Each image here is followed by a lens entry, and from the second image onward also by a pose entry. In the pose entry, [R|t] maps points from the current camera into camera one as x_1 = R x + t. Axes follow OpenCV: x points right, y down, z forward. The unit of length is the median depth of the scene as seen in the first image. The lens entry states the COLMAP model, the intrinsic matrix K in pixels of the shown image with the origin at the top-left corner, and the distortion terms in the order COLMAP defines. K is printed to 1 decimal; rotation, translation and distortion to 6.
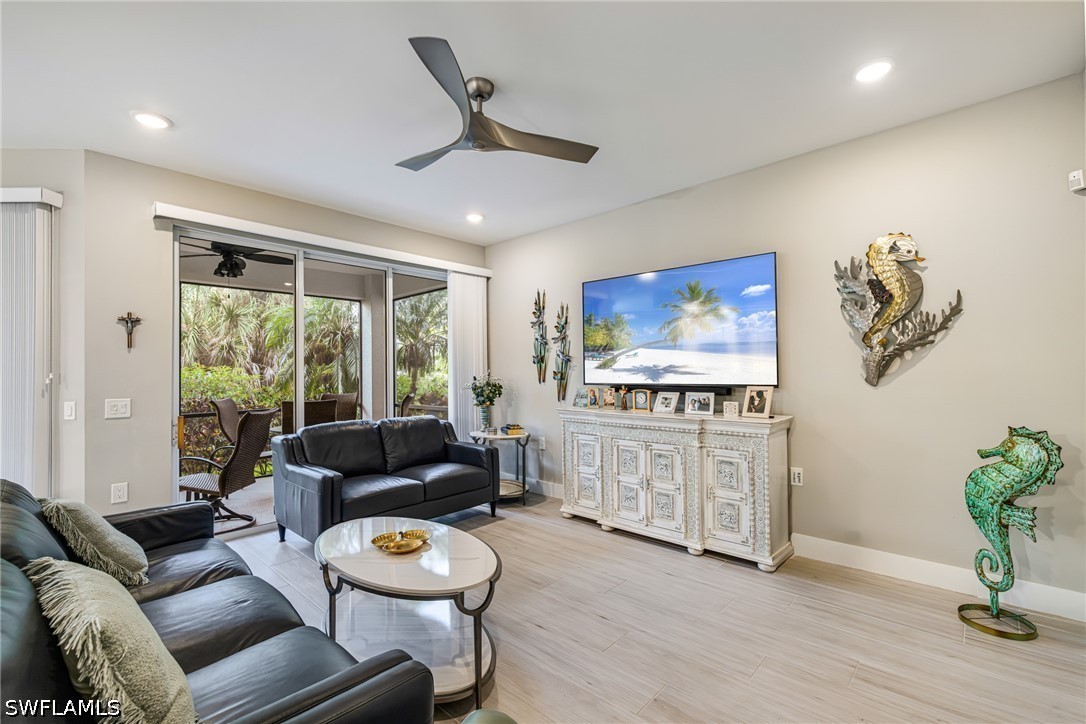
lens RADIAL K [[472.2, 0, 549.6], [0, 472.2, 365.1], [0, 0, 1]] dist [0.003071, -0.001431]
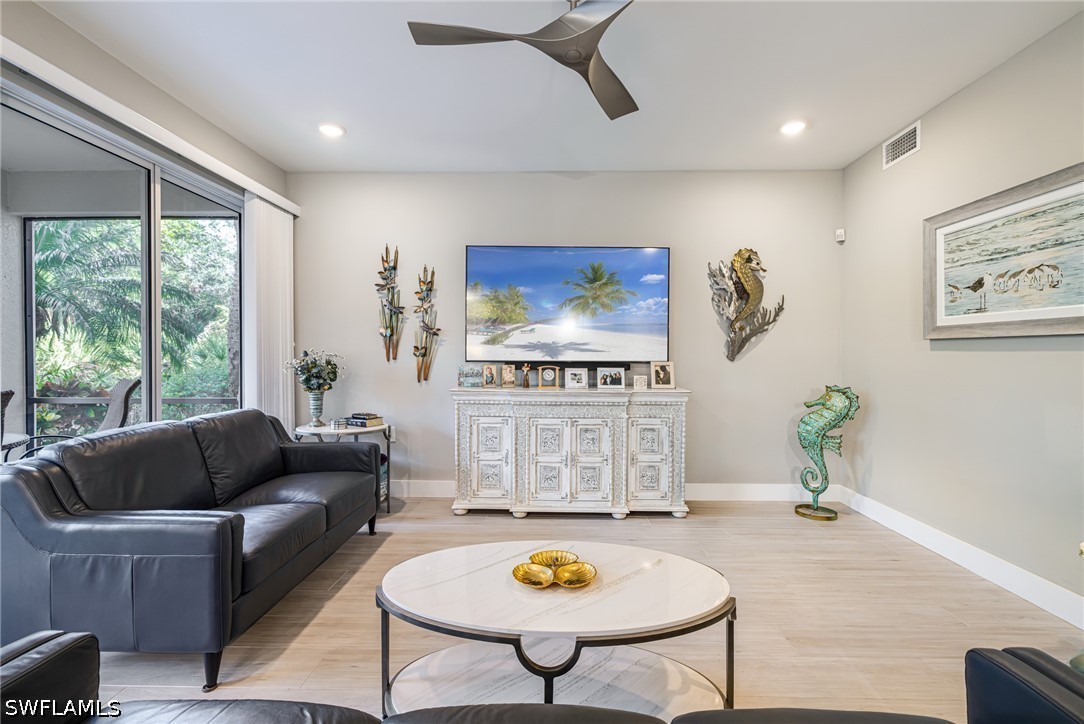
lens RADIAL K [[471.4, 0, 553.9], [0, 471.4, 358.9], [0, 0, 1]] dist [0.003071, -0.001431]
pose [[0.747224, 0.005747, 0.664548, -0.501520], [-0.020511, 0.999686, 0.014416, 0.025530], [-0.664256, -0.024402, 0.747107, 0.299804]]
